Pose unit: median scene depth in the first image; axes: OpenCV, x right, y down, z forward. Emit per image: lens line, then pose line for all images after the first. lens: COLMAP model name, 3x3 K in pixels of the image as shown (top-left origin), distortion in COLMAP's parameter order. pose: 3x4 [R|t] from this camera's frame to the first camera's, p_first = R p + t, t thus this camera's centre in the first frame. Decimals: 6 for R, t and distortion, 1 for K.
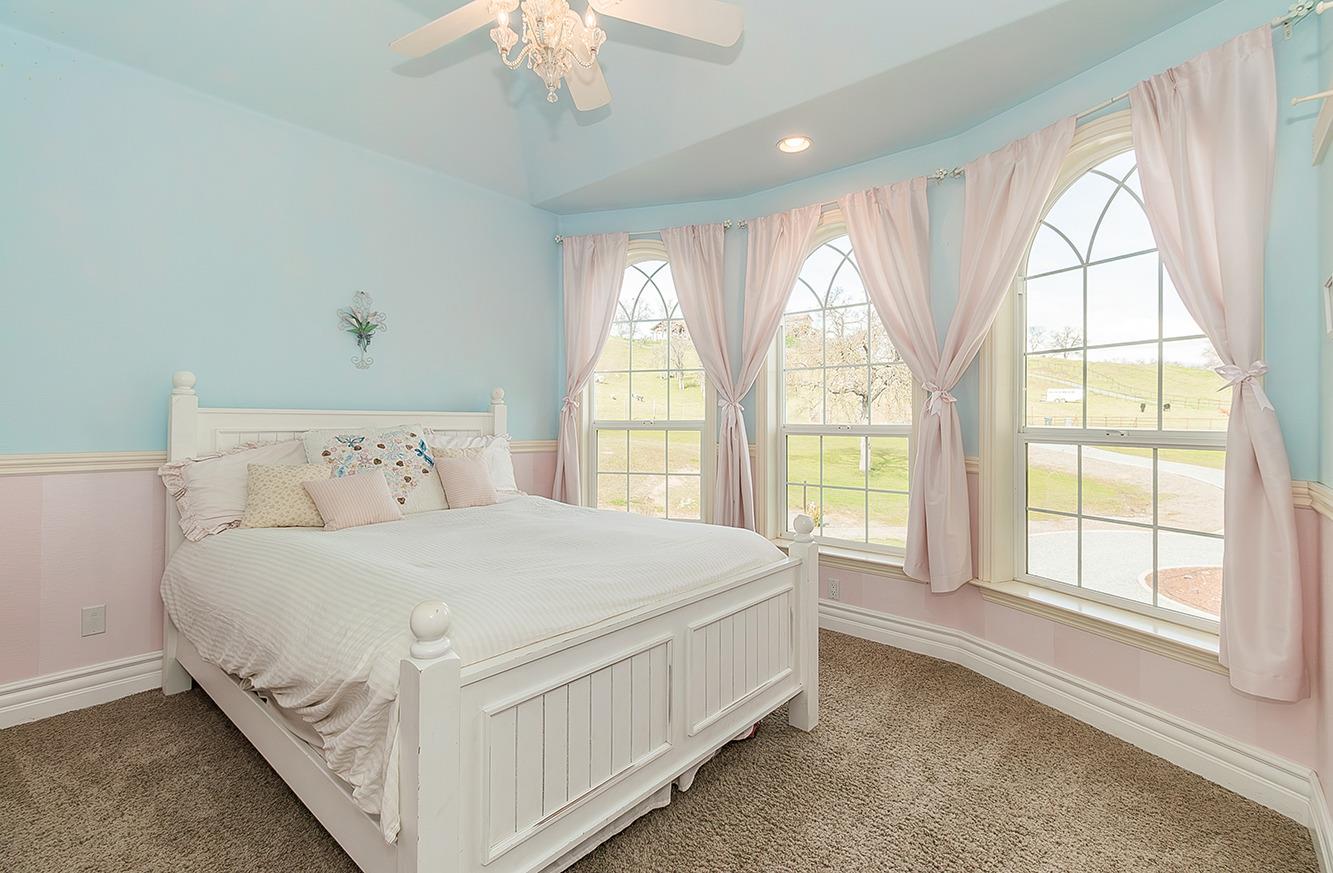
lens RADIAL K [[599.9, 0, 661.2], [0, 599.9, 417.1], [0, 0, 1]] dist [0.003925, 0.000468]
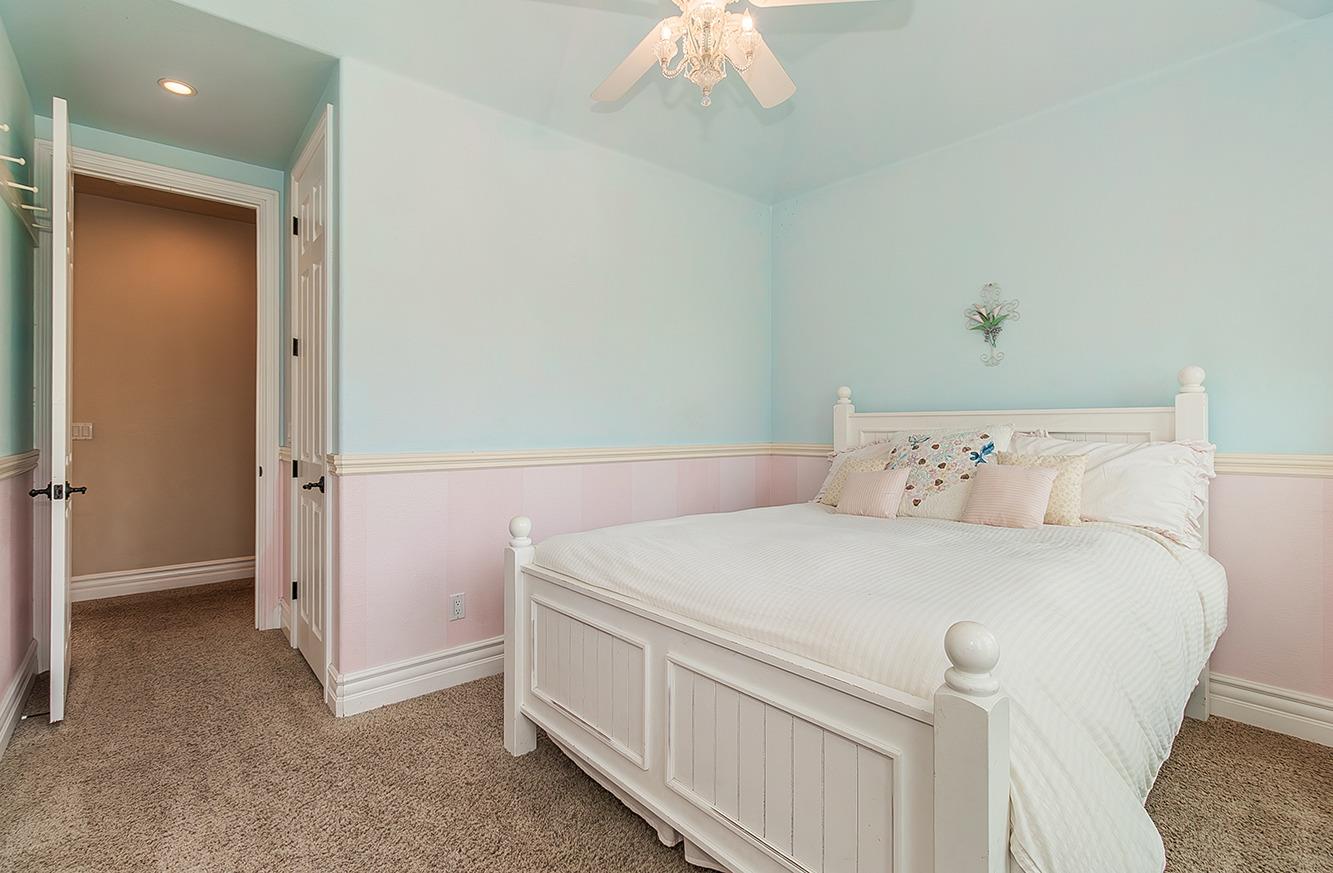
lens RADIAL K [[599.9, 0, 663.9], [0, 599.9, 433.0], [0, 0, 1]] dist [0.003925, 0.000468]
pose [[-0.124094, -0.002276, -0.992268, 0.708671], [0.001263, 0.999996, -0.002452, 0.036136], [0.992270, -0.001558, -0.124091, 0.886190]]
